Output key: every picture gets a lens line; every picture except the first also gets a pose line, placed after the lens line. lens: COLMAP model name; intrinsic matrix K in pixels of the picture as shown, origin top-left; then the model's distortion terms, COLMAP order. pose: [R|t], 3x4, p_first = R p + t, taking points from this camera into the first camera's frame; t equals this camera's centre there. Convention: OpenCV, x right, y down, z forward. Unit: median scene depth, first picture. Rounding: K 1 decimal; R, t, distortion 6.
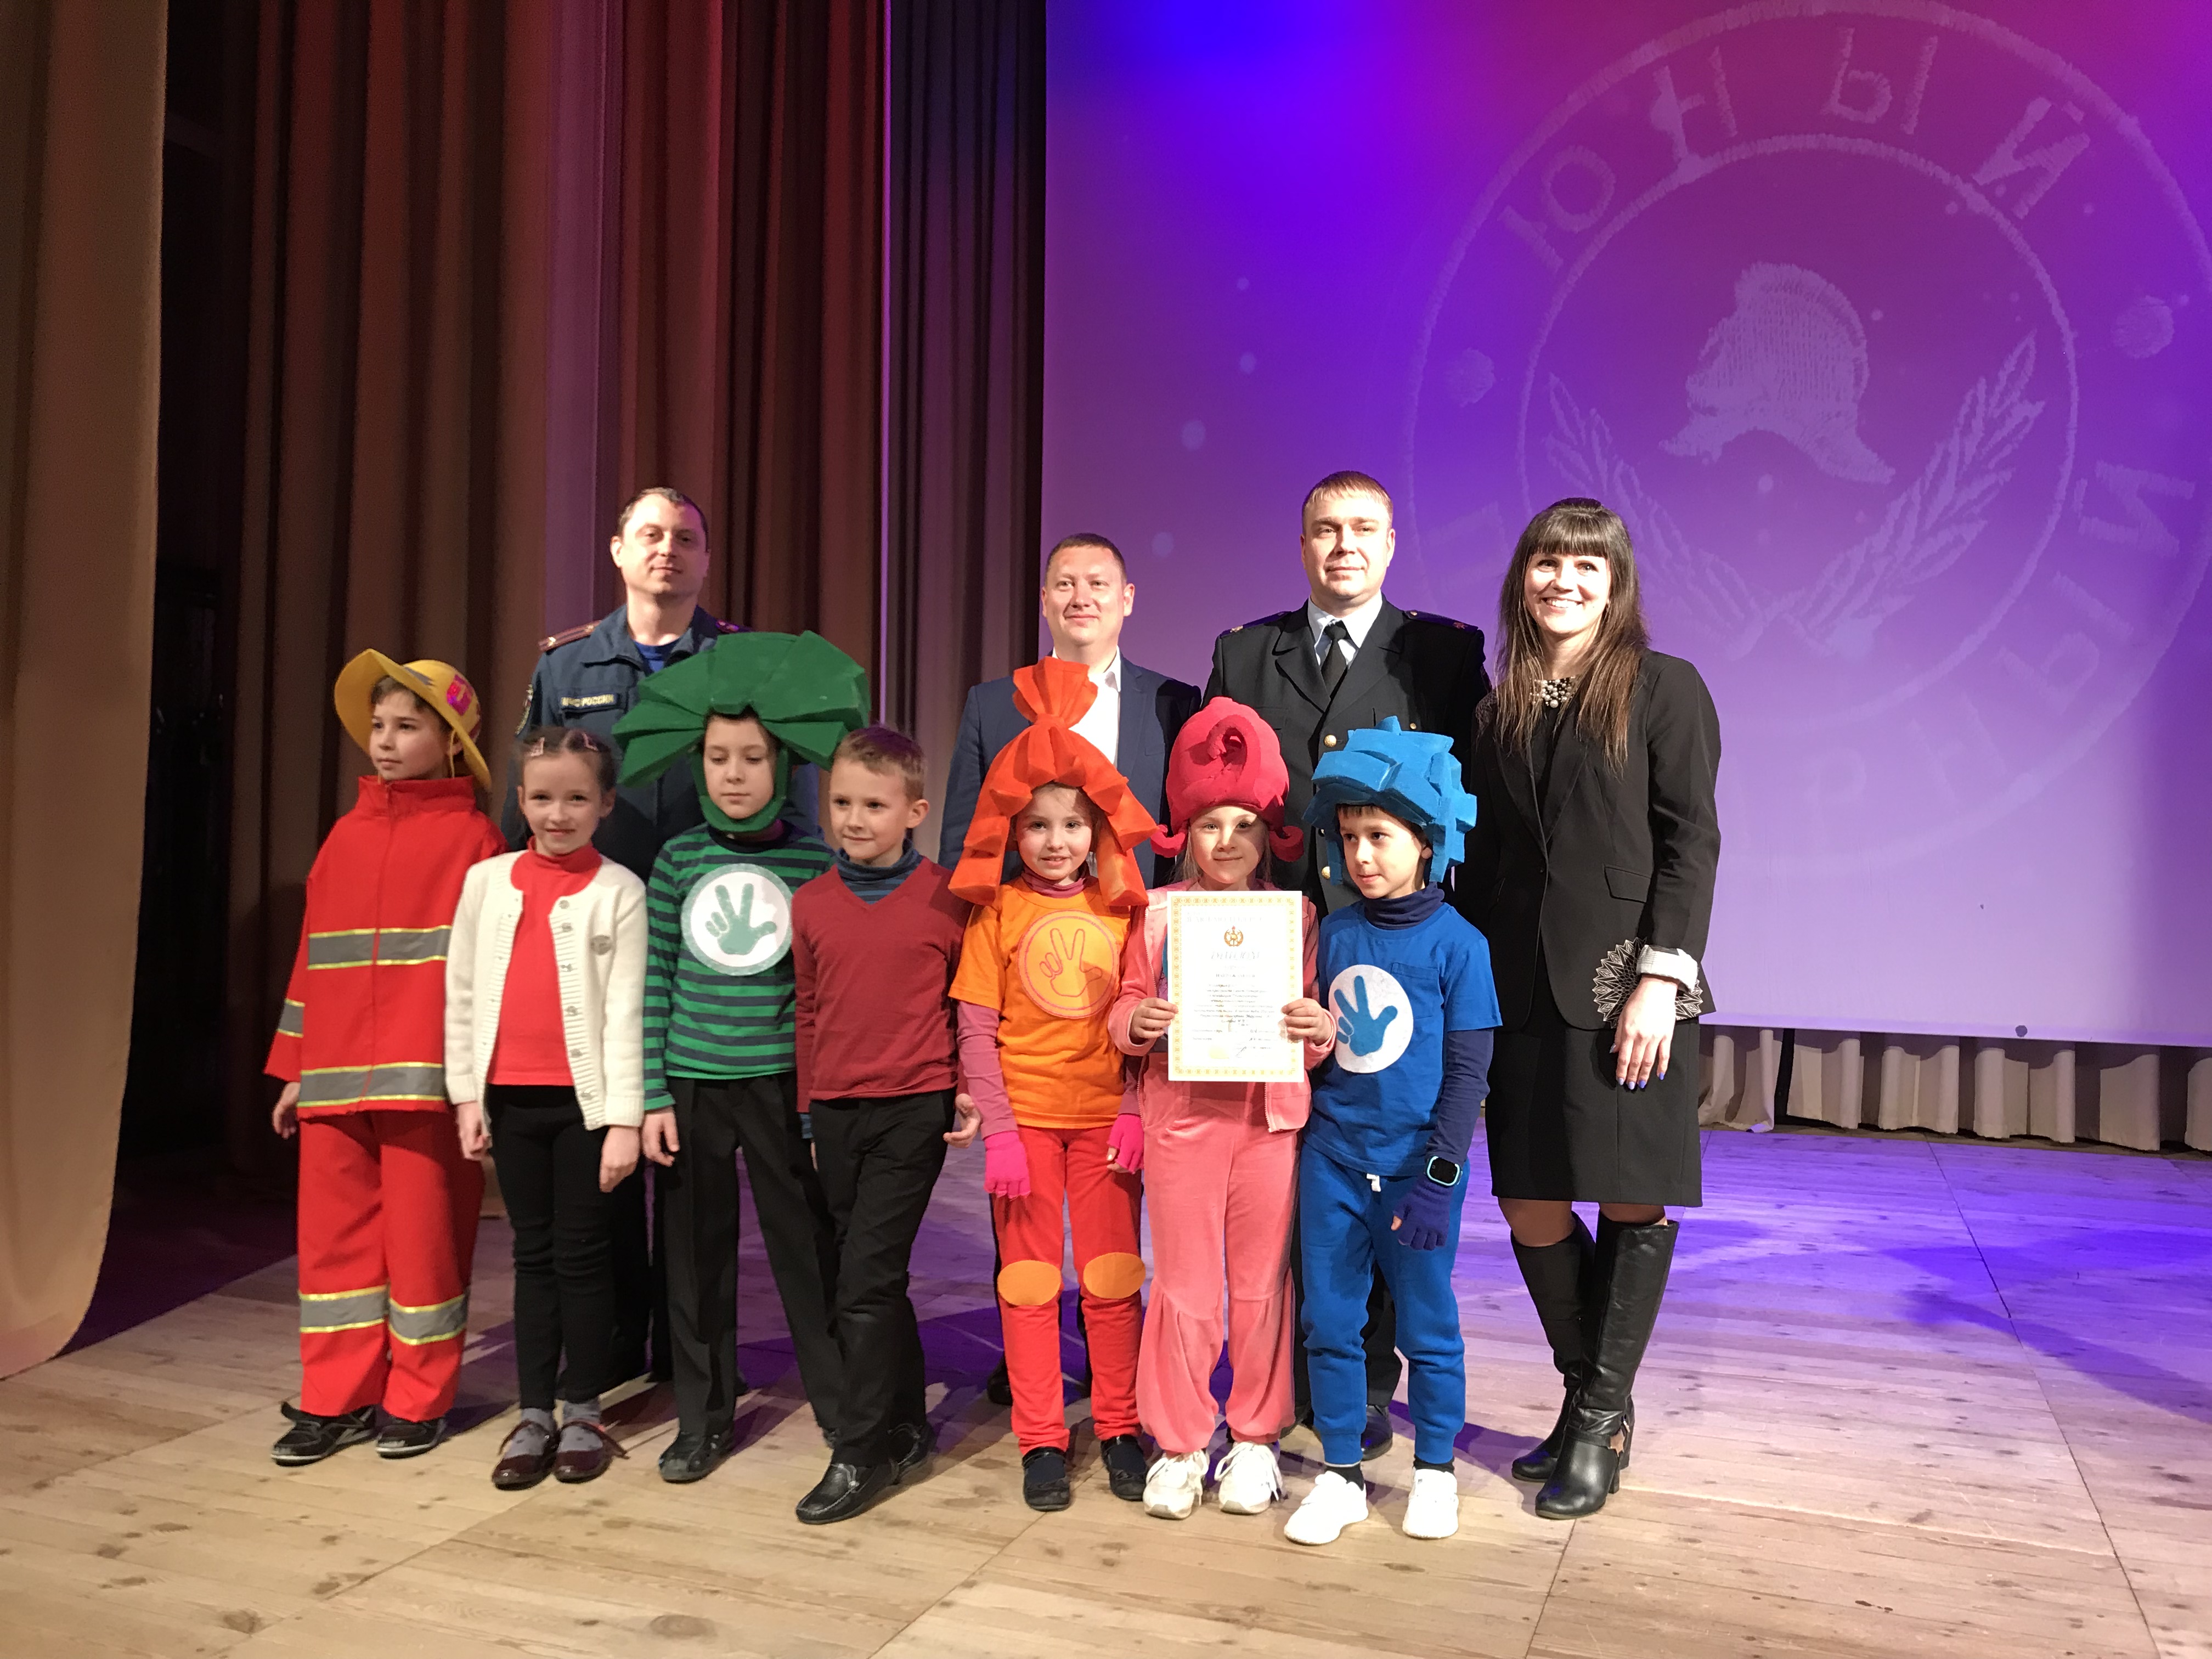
lens RADIAL K [[2003.0, 0, 1105.7], [0, 2003.0, 892.1], [0, 0, 1]] dist [-0.015500, 0.054493]
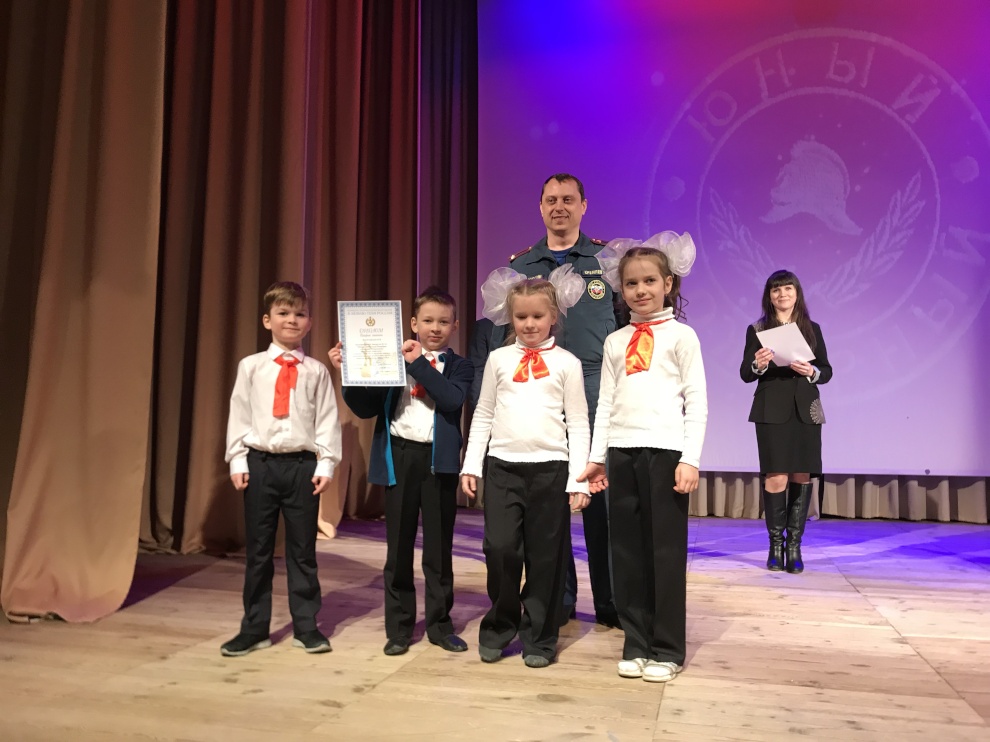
lens RADIAL K [[896.5, 0, 494.9], [0, 896.5, 399.0], [0, 0, 1]] dist [-0.015500, 0.054493]
pose [[0.993560, -0.002966, 0.113267, -0.145201], [0.010779, 0.997598, -0.068428, 0.050652], [-0.112792, 0.069208, 0.991205, 0.038436]]
